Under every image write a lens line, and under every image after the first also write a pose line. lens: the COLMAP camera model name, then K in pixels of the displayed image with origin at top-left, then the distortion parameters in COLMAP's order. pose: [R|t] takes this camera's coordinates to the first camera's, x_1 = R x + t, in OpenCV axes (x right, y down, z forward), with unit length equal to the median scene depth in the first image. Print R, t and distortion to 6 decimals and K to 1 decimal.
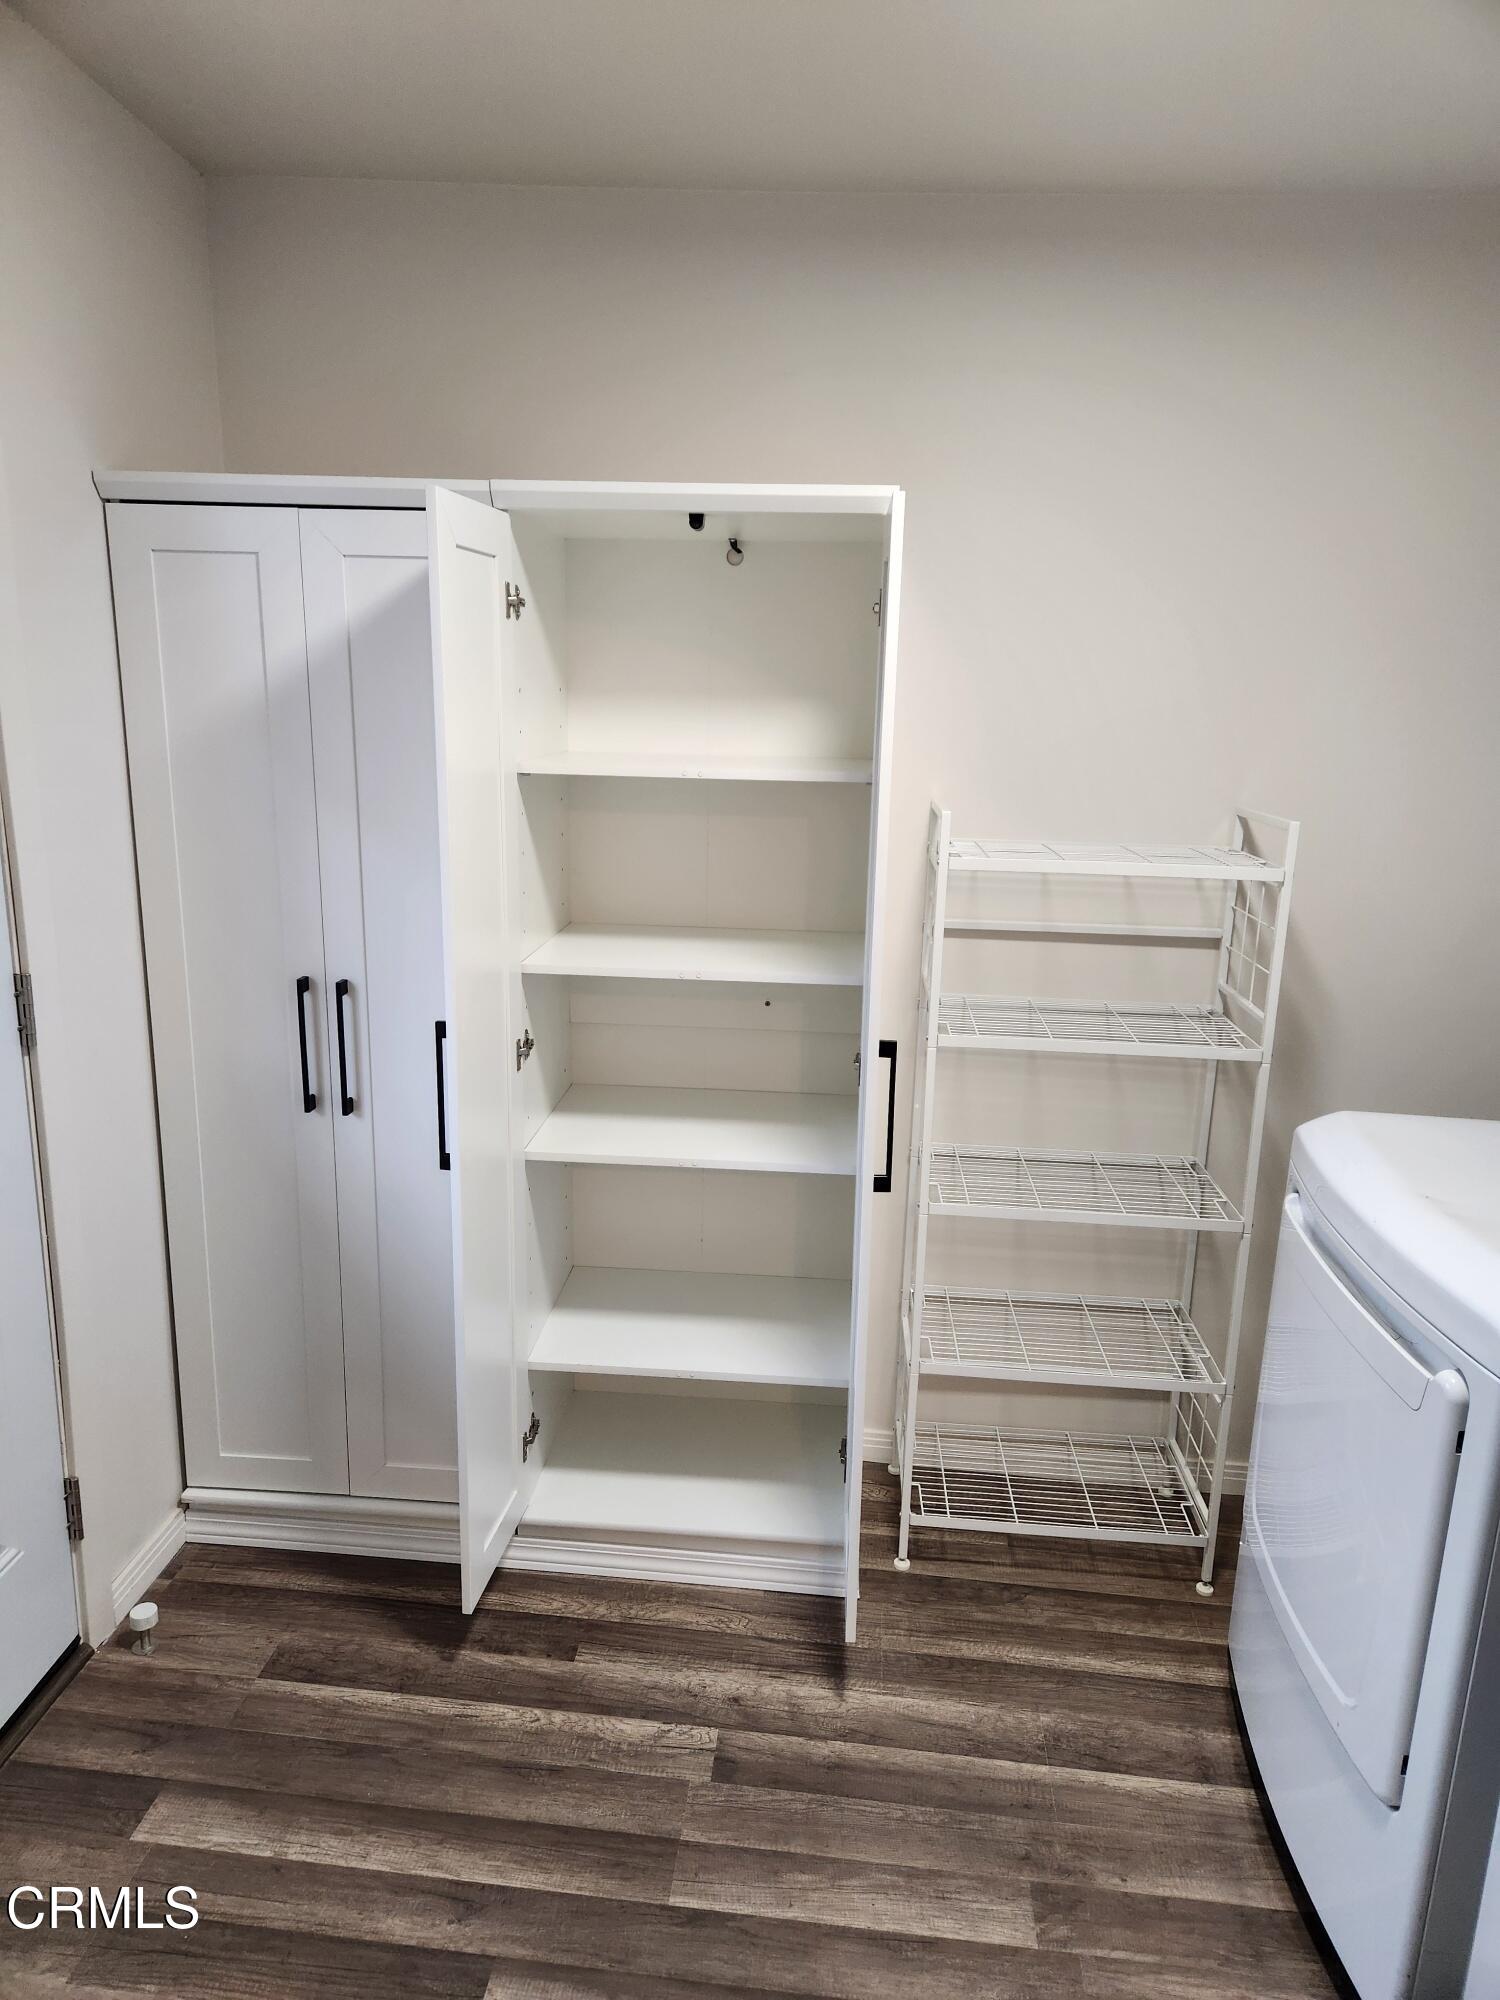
lens RADIAL K [[1327.6, 0, 750.0], [0, 1327.6, 1000.0], [0, 0, 1]] dist [0.069782, -0.061611]
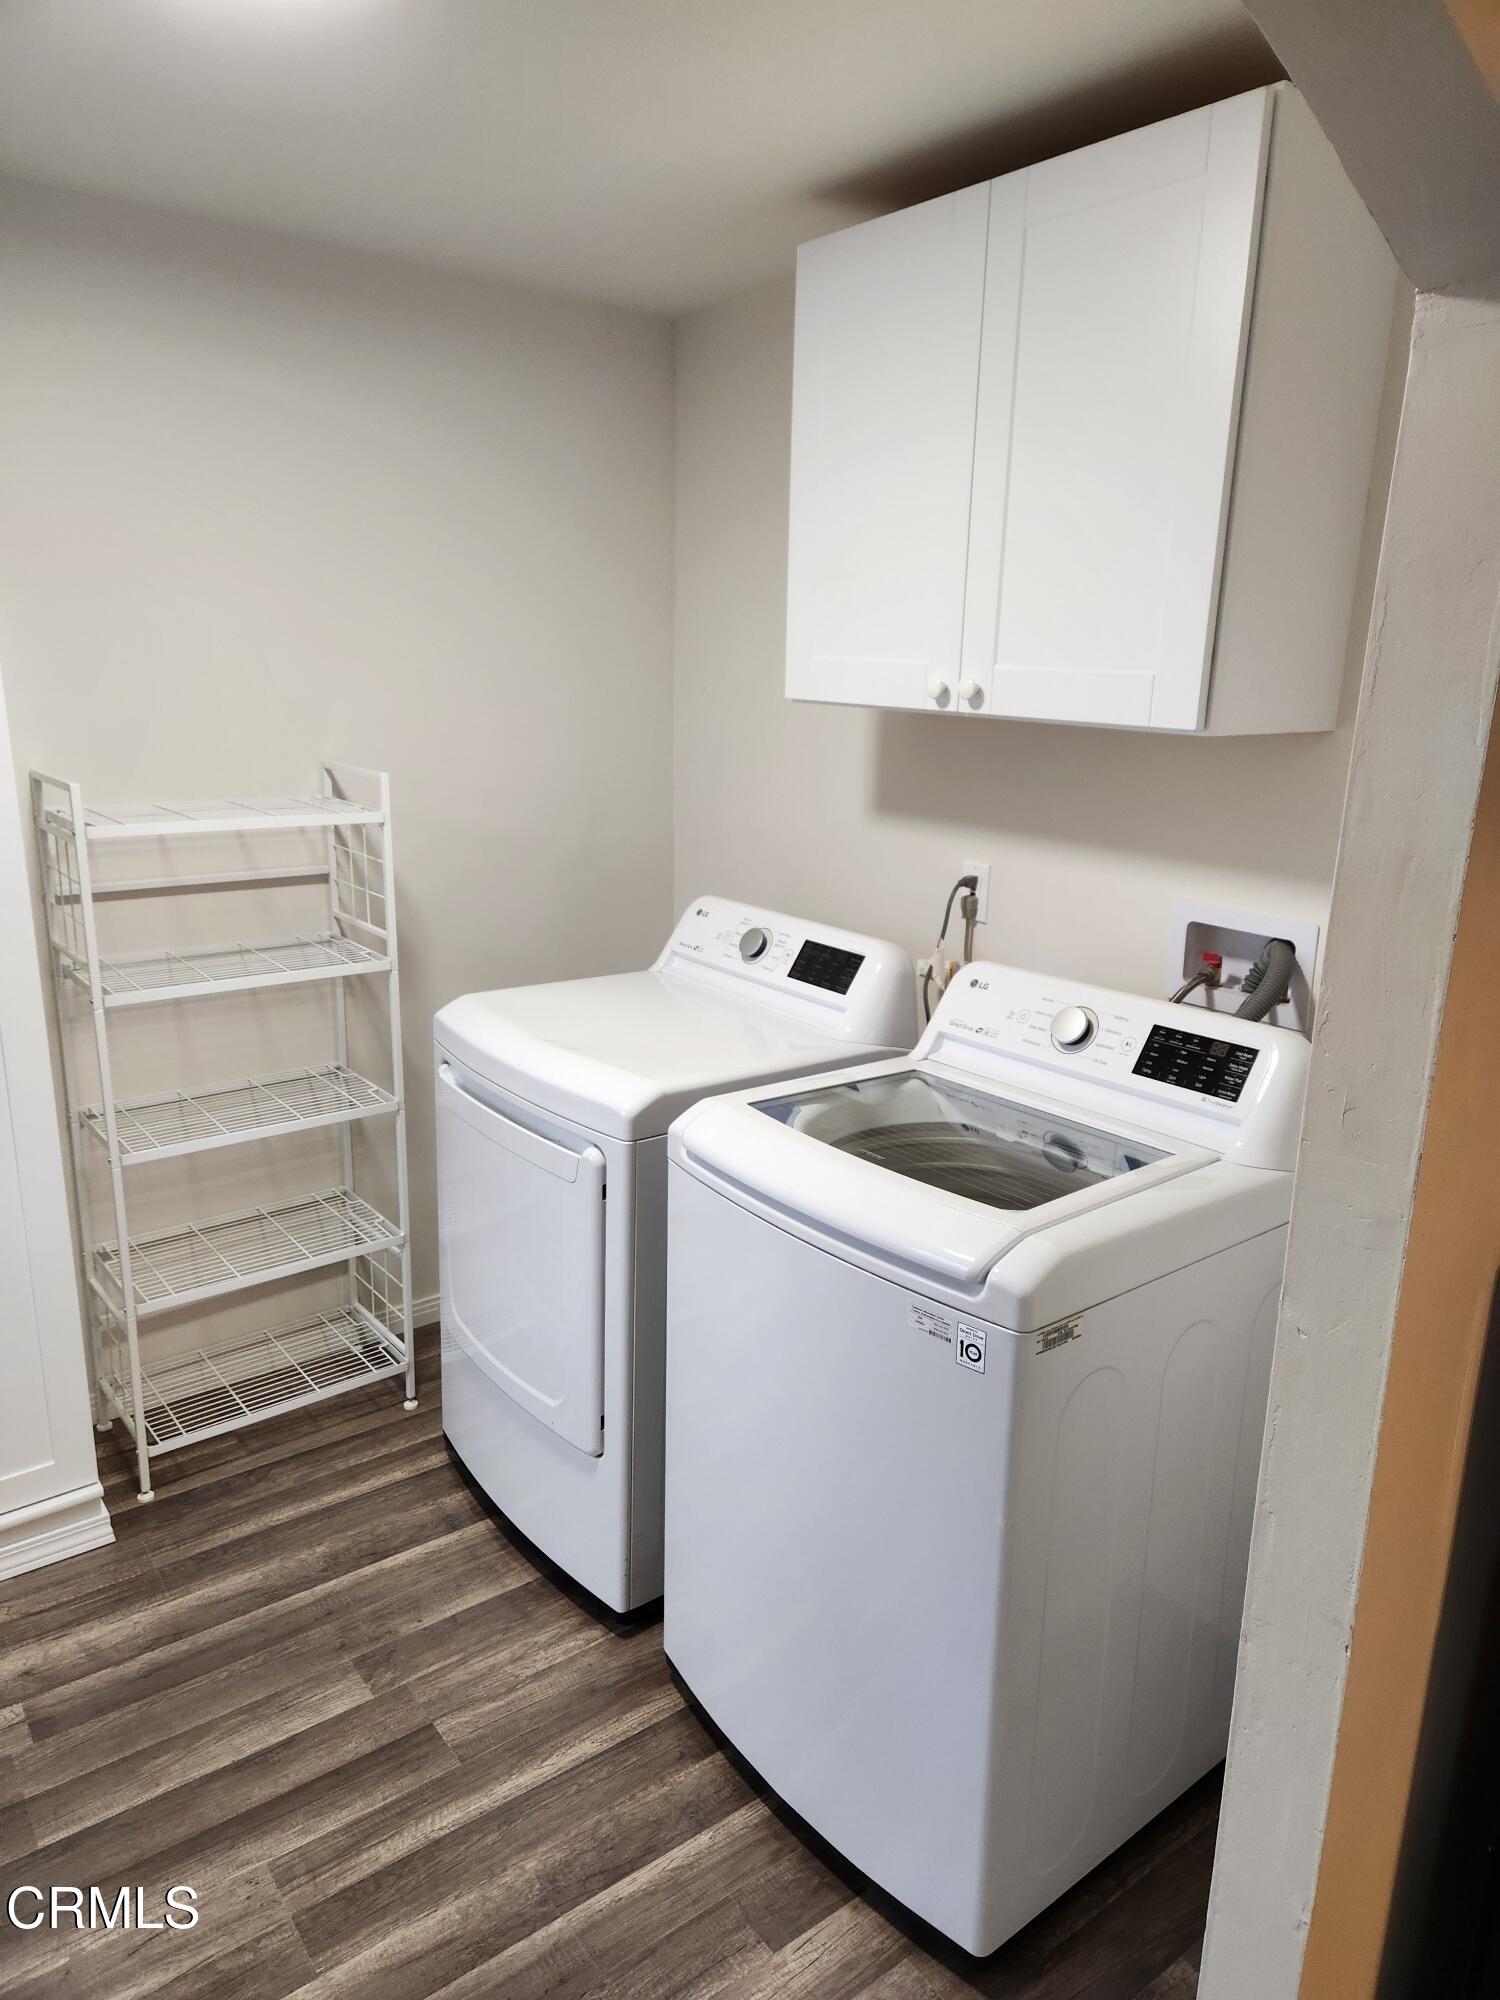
lens RADIAL K [[1327.6, 0, 750.0], [0, 1327.6, 1000.0], [0, 0, 1]] dist [0.069782, -0.061611]
pose [[0.738393, -0.183560, 0.648908, -0.177017], [0.150170, 0.982837, 0.107142, -0.008185], [-0.657439, 0.018334, 0.753285, -0.139555]]
